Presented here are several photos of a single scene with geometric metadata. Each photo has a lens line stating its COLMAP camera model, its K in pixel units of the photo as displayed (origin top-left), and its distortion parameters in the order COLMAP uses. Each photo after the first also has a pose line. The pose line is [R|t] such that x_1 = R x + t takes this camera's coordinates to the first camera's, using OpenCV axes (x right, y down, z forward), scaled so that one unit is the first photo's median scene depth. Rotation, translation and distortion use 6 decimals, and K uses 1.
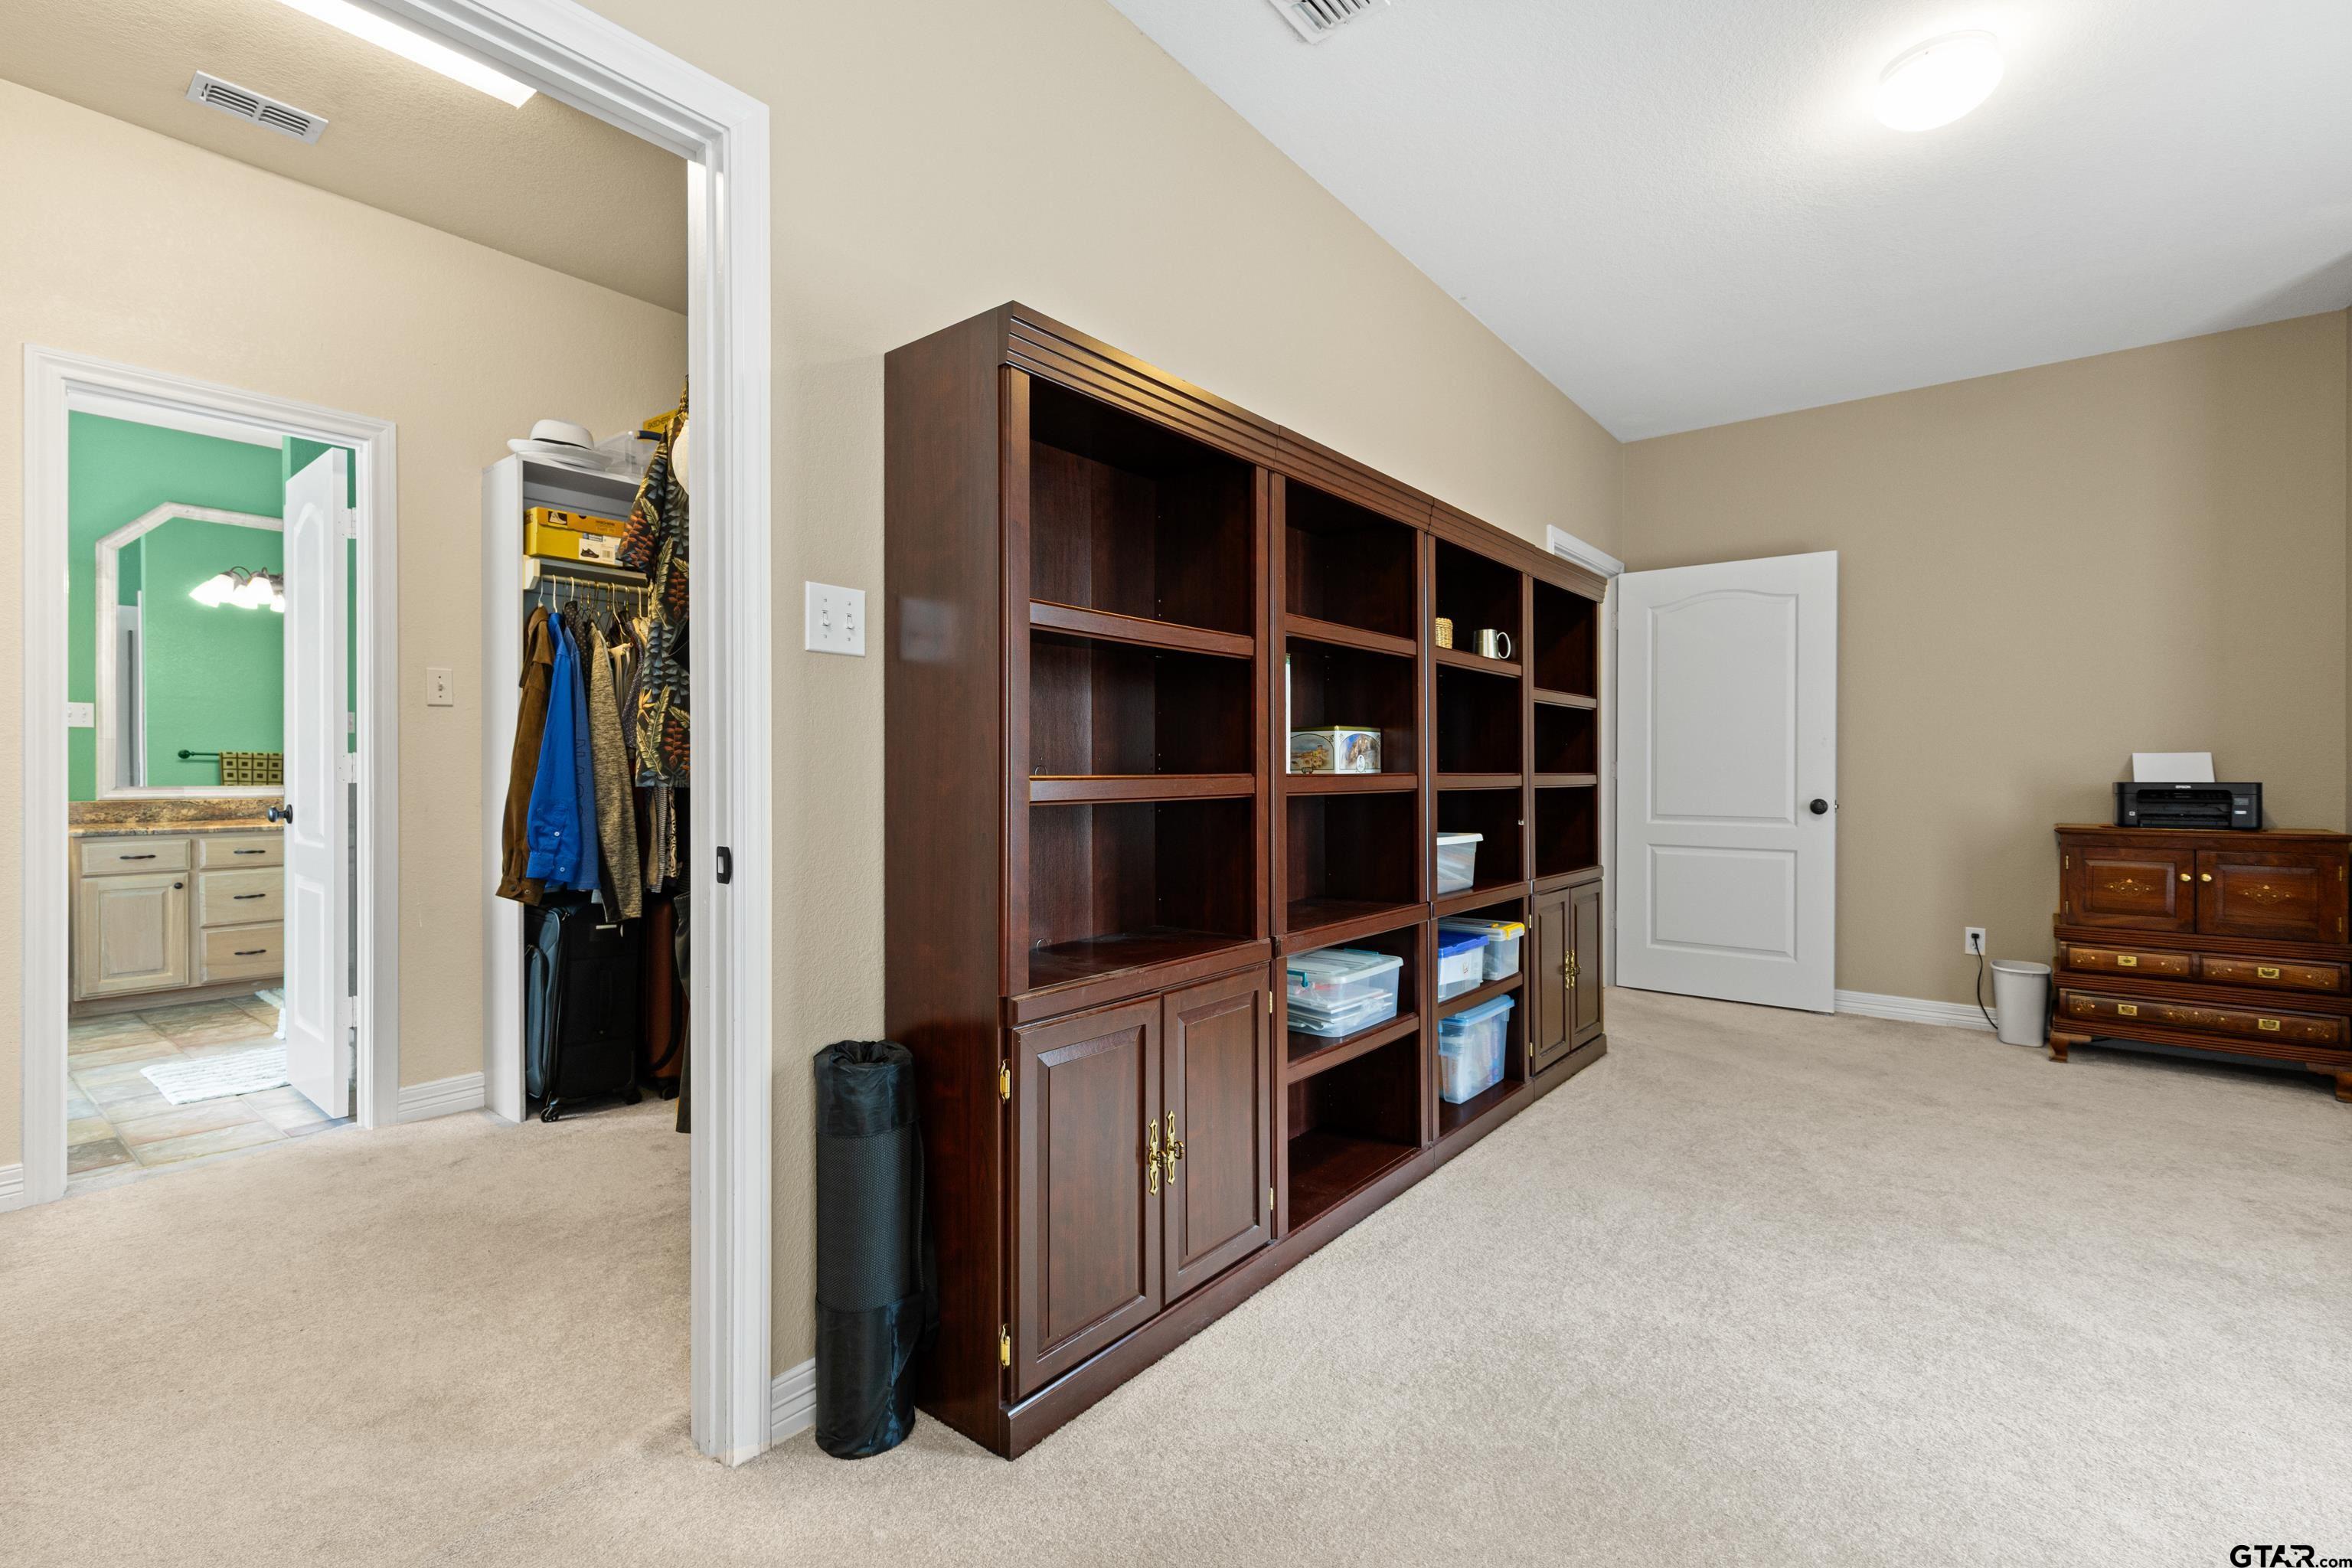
lens RADIAL K [[1056.9, 0, 1170.8], [0, 1056.9, 771.0], [0, 0, 1]] dist [0.005442, -0.000005]
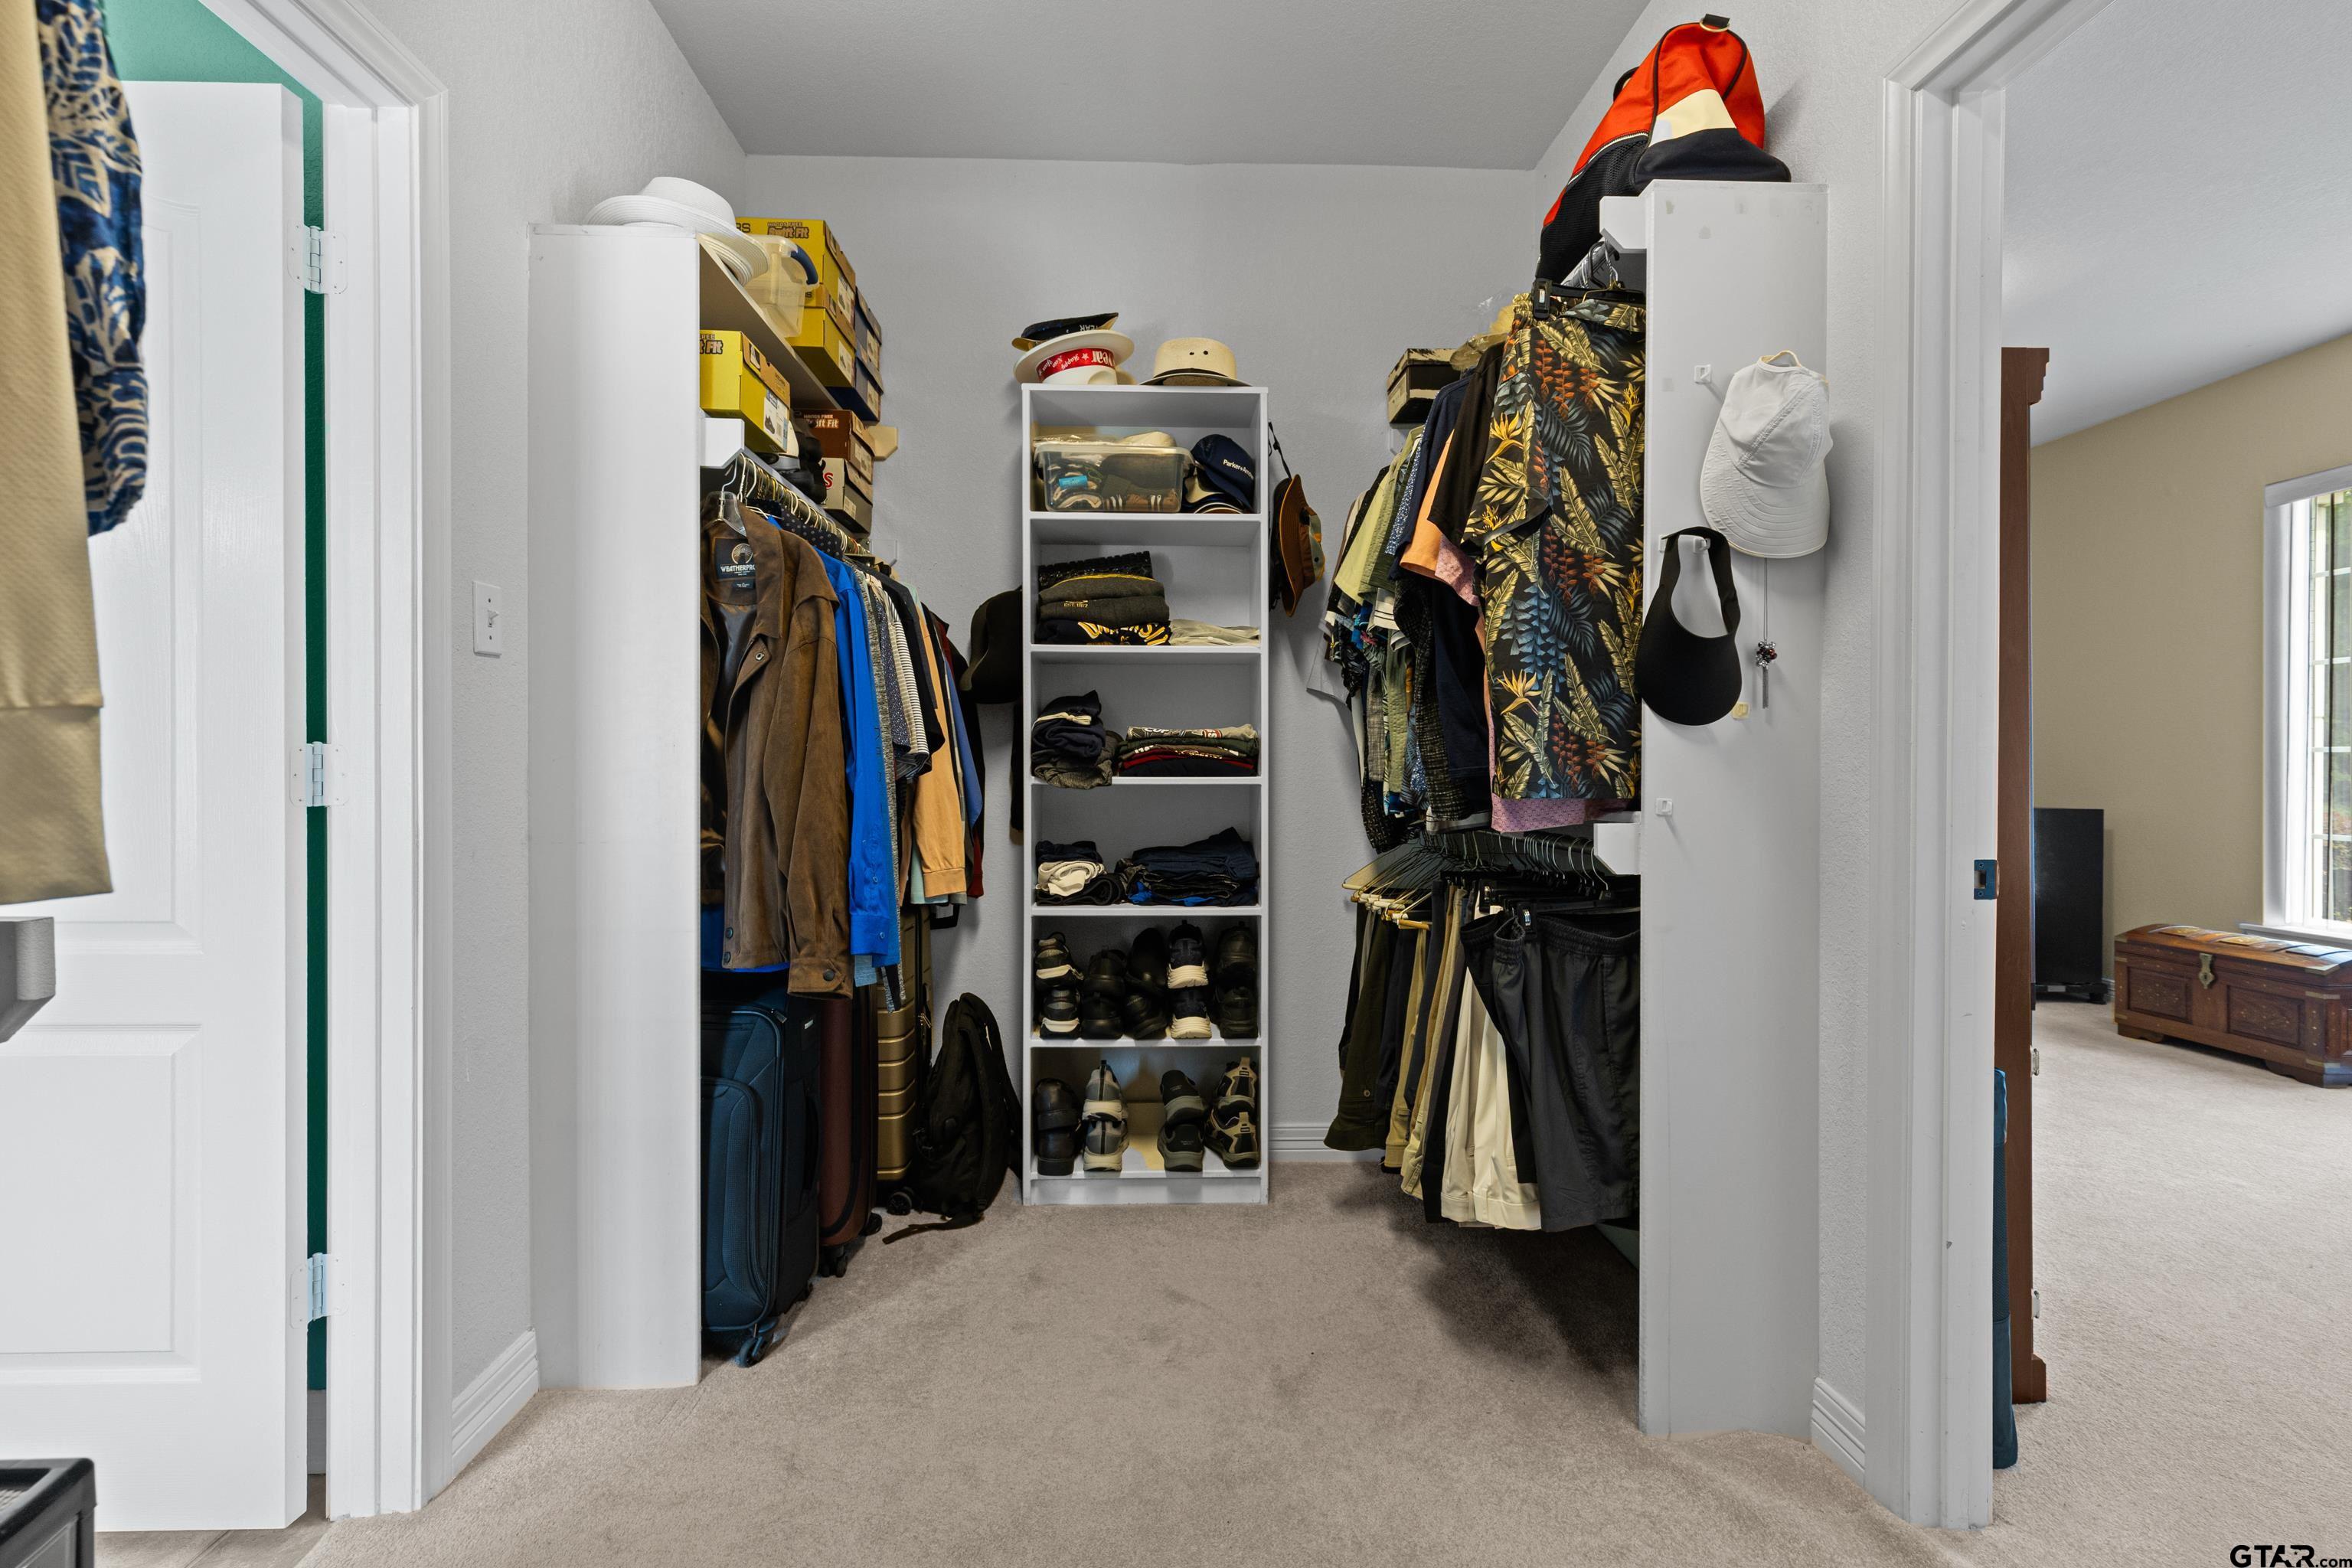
lens RADIAL K [[1056.9, 0, 1170.8], [0, 1056.9, 771.0], [0, 0, 1]] dist [0.005442, -0.000005]
pose [[0.754313, -0.003419, 0.656507, -1.202836], [0.001133, 0.999992, 0.003905, -0.008528], [-0.656514, -0.002202, 0.754310, 0.589632]]
